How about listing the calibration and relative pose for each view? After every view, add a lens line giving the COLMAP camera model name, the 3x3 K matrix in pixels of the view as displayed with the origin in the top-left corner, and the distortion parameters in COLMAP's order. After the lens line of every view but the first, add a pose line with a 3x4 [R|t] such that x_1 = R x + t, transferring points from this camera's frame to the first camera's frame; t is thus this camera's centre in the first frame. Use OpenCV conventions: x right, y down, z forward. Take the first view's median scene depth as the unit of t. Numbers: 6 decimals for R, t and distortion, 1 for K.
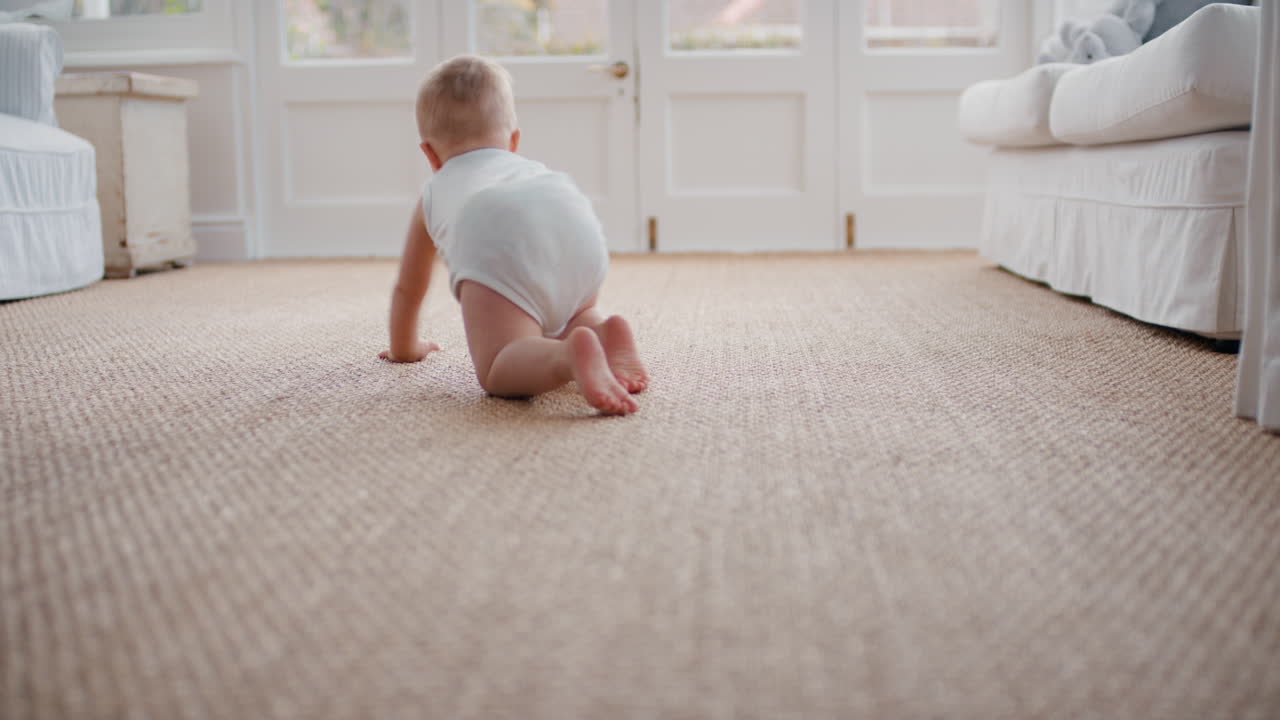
lens RADIAL K [[1656.0, 0, 640.0], [0, 1656.0, 360.0], [0, 0, 1]] dist [-0.168776, -0.061670]
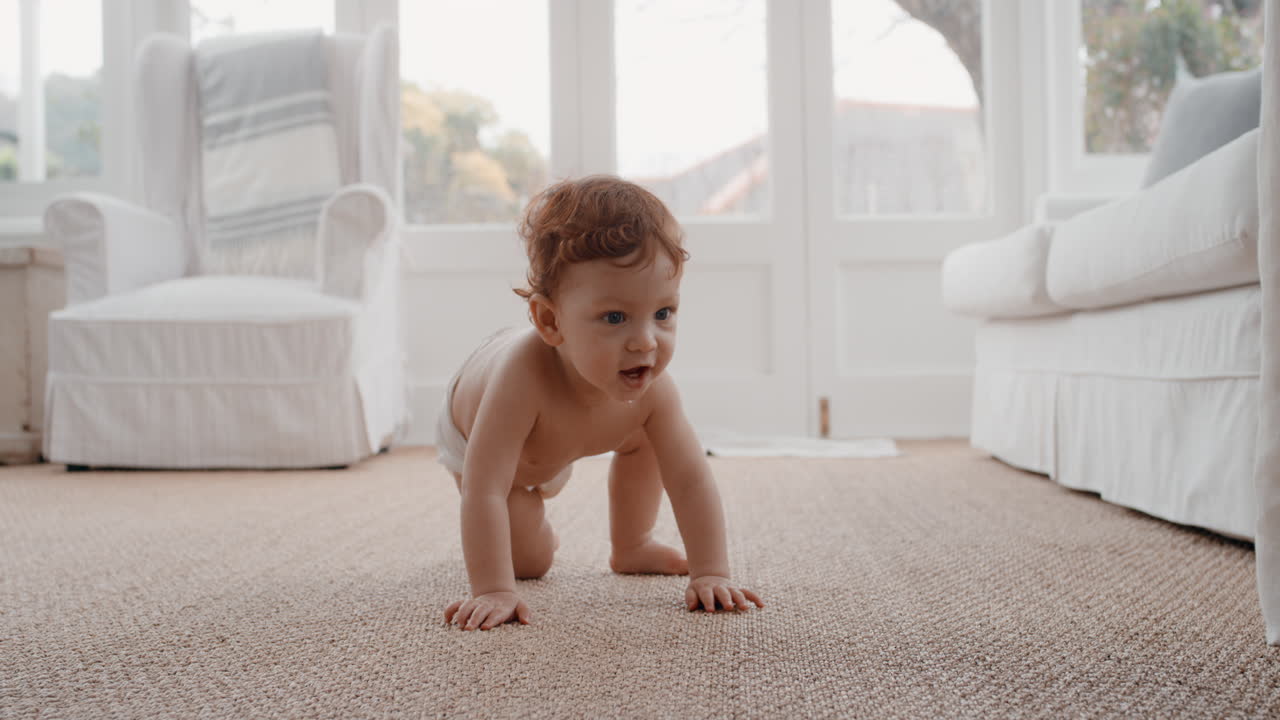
lens RADIAL K [[1656.0, 0, 640.0], [0, 1656.0, 360.0], [0, 0, 1]] dist [-0.168776, -0.061670]
pose [[0.999993, 0.000342, 0.003738, 0.051111], [0.000090, 0.993362, -0.115027, -0.013639], [-0.003753, 0.115027, 0.993355, 0.234425]]
